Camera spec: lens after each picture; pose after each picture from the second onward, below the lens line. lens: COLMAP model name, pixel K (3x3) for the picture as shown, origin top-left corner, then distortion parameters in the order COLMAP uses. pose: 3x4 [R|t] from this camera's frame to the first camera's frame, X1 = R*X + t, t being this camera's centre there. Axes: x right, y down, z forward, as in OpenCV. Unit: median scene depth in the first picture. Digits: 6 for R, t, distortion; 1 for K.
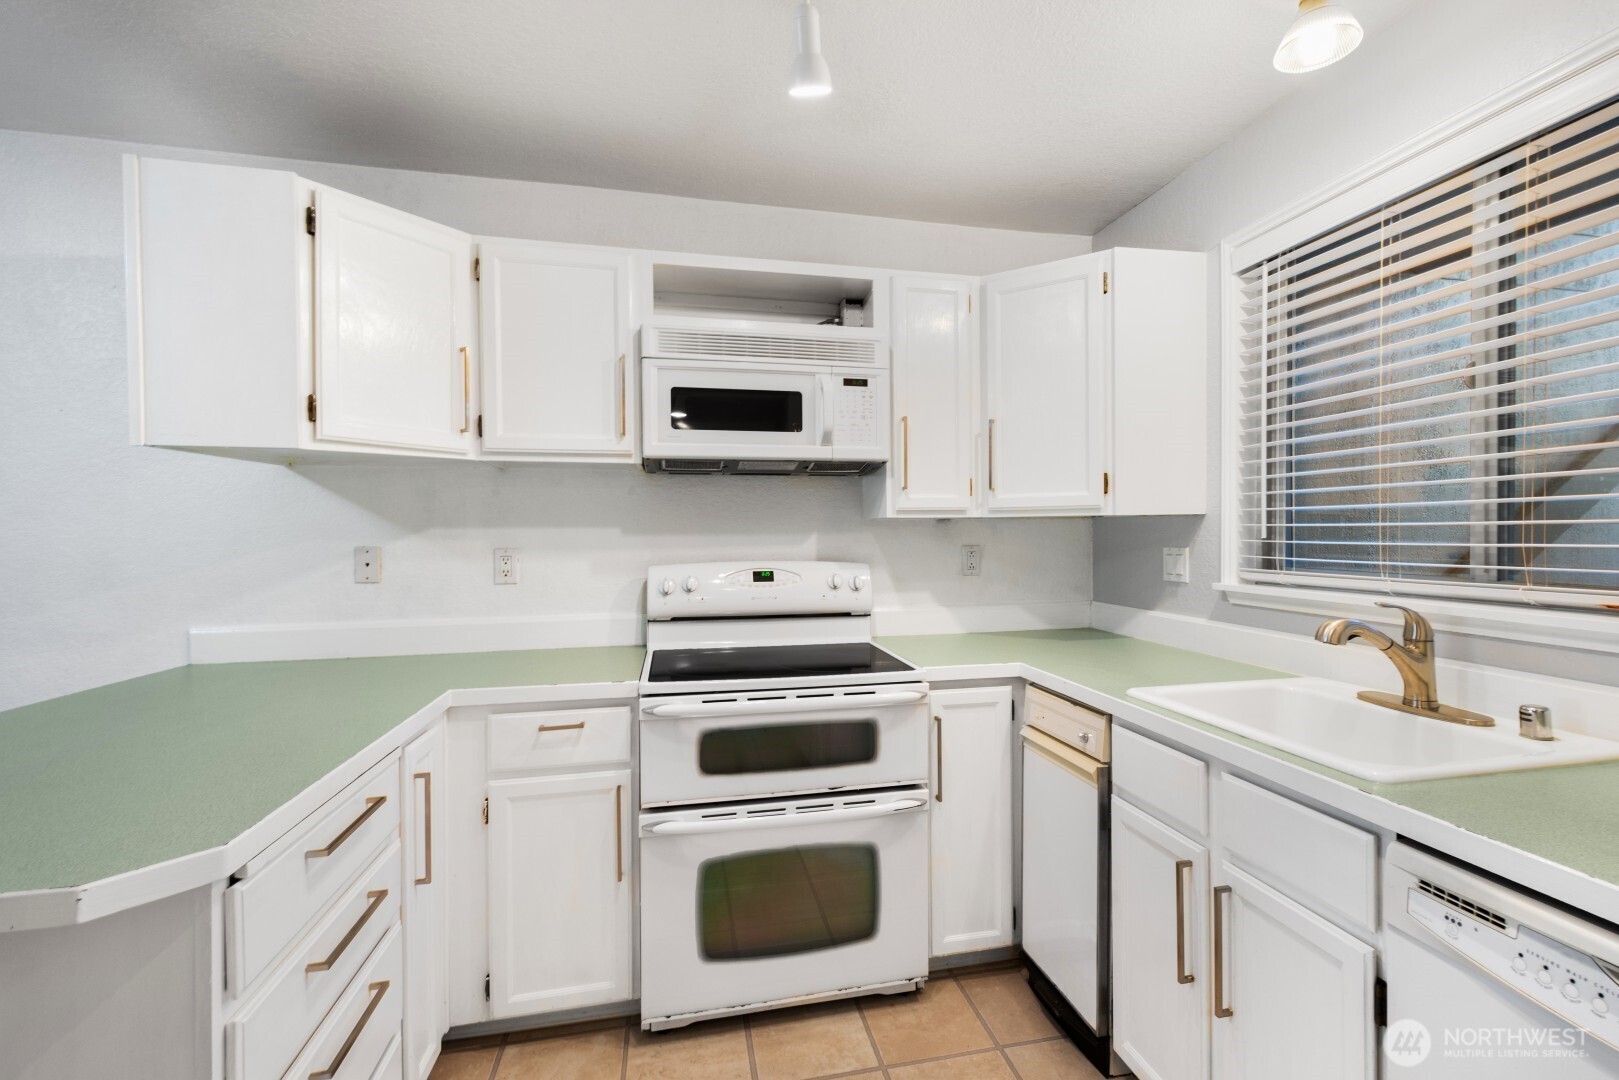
lens RADIAL K [[715.4, 0, 852.4], [0, 715.4, 540.4], [0, 0, 1]] dist [-0.002201, -0.000797]
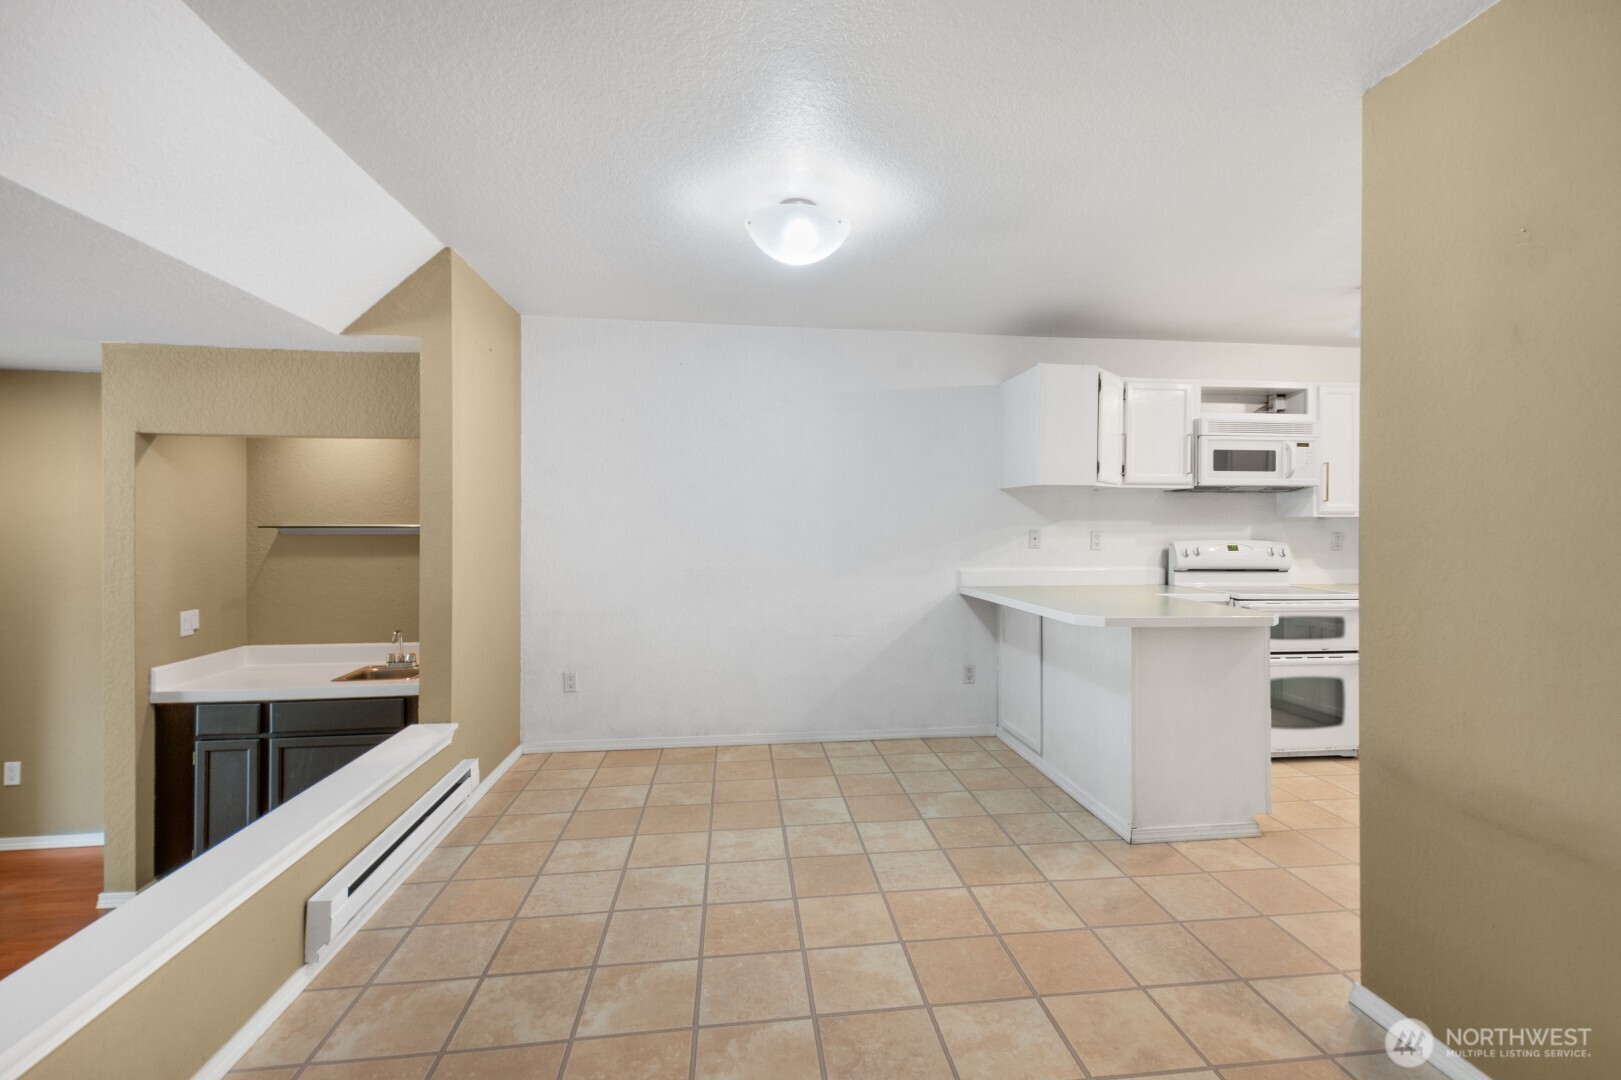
lens RADIAL K [[734.8, 0, 837.0], [0, 734.8, 528.7], [0, 0, 1]] dist [0.013233, -0.002754]
pose [[0.995464, 0.009139, -0.094697, -1.046185], [-0.009387, 0.999954, -0.002172, 0.015600], [0.094672, 0.003051, 0.995504, -1.066370]]
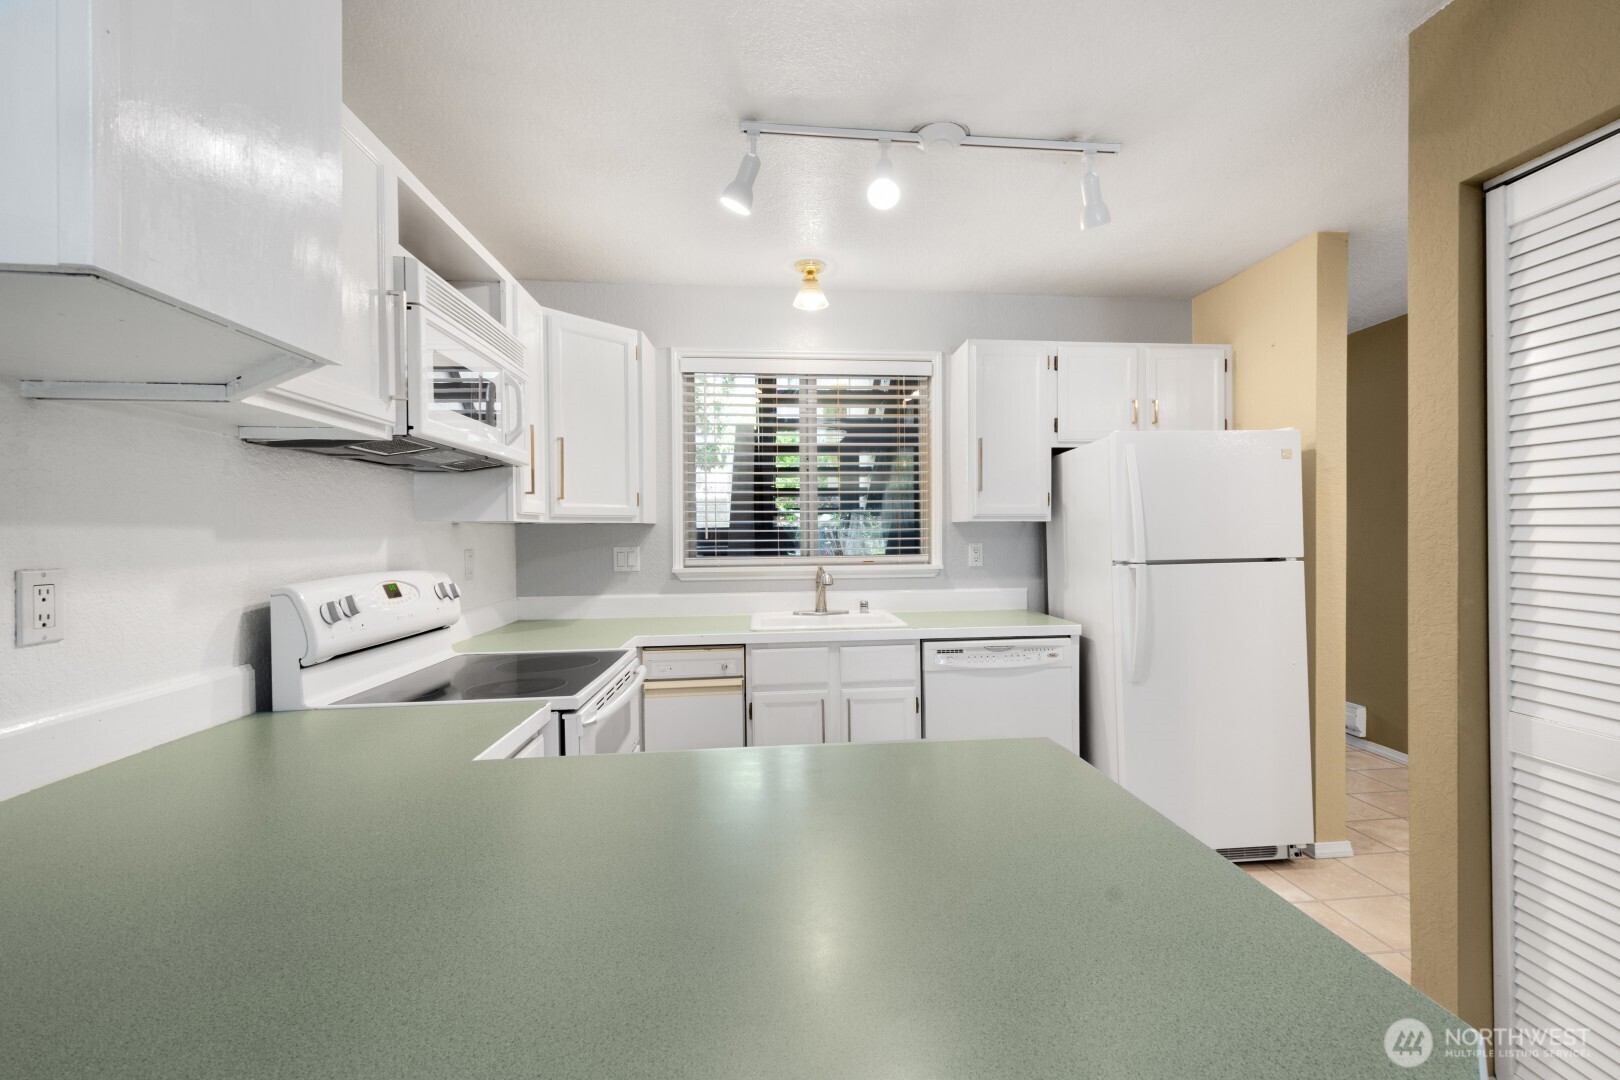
lens RADIAL K [[715.9, 0, 839.1], [0, 715.9, 539.2], [0, 0, 1]] dist [-0.002201, -0.000797]
pose [[0.116218, -0.002884, 0.993220, -0.946659], [0.016834, 0.999858, 0.000933, 0.000695], [-0.993081, 0.016611, 0.116250, 0.449097]]
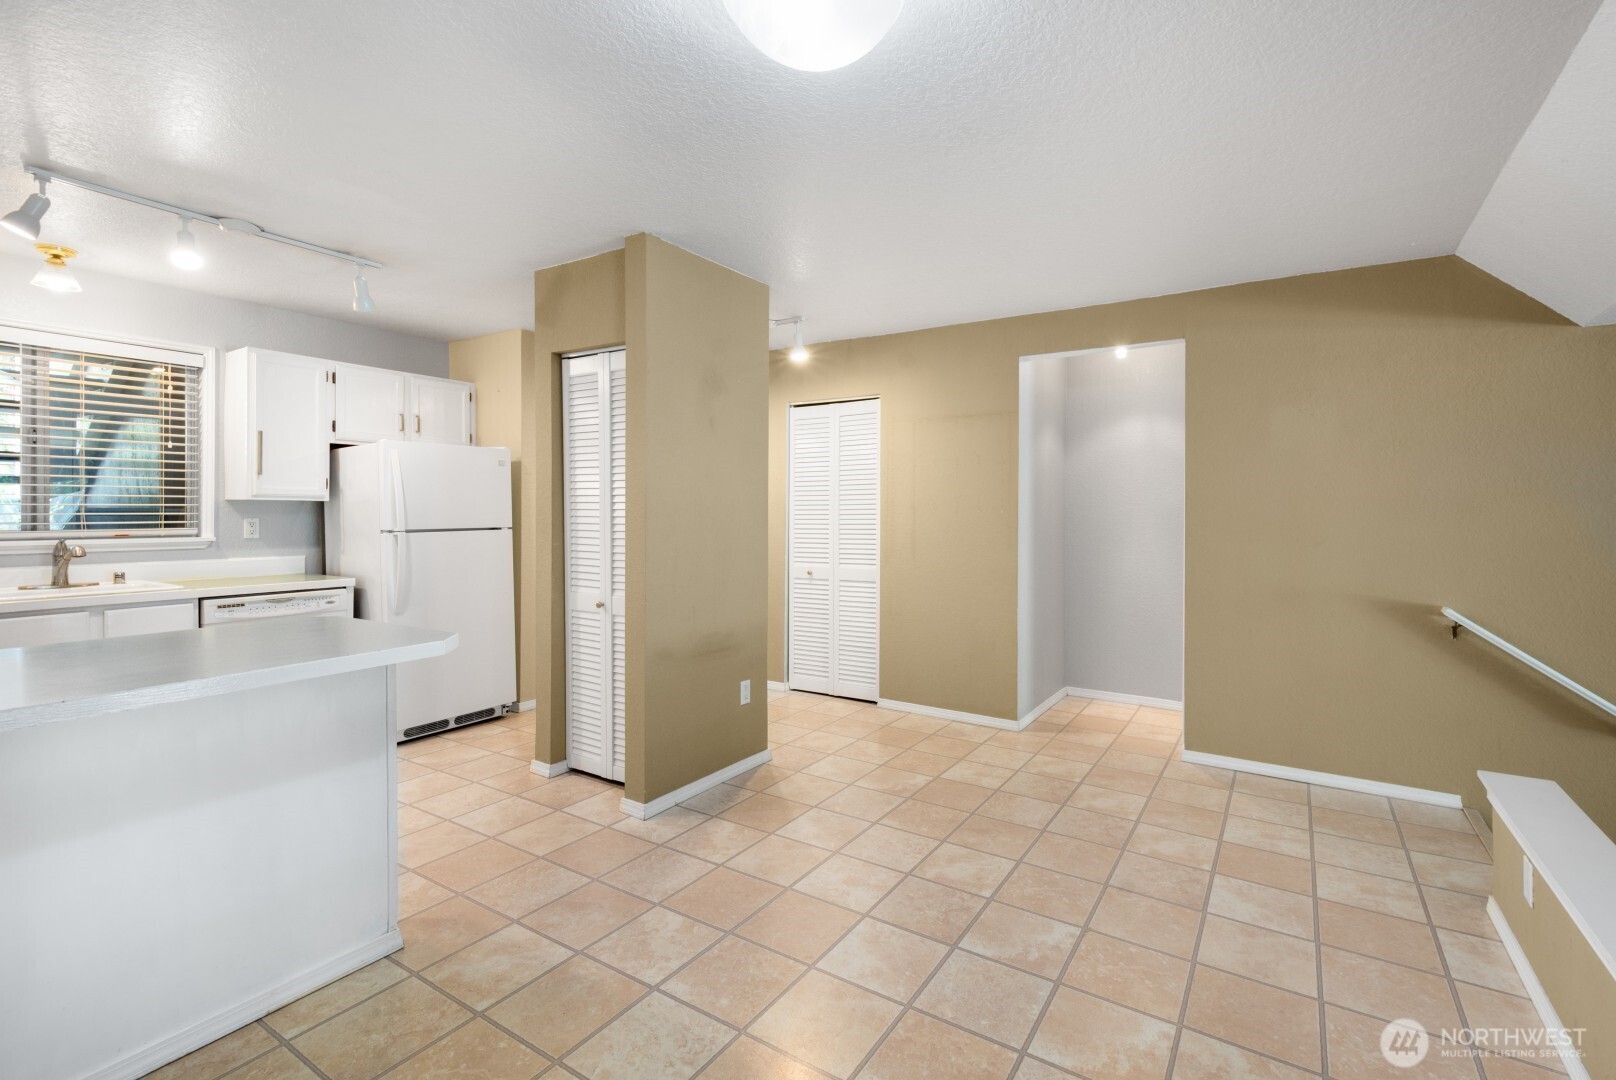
lens RADIAL K [[732.5, 0, 844.6], [0, 732.5, 516.9], [0, 0, 1]] dist [0.013233, -0.002754]
pose [[-0.707255, -0.001274, 0.706957, -1.741469], [0.006816, 0.999940, 0.008621, 0.006562], [-0.706926, 0.010915, -0.707204, 0.595274]]
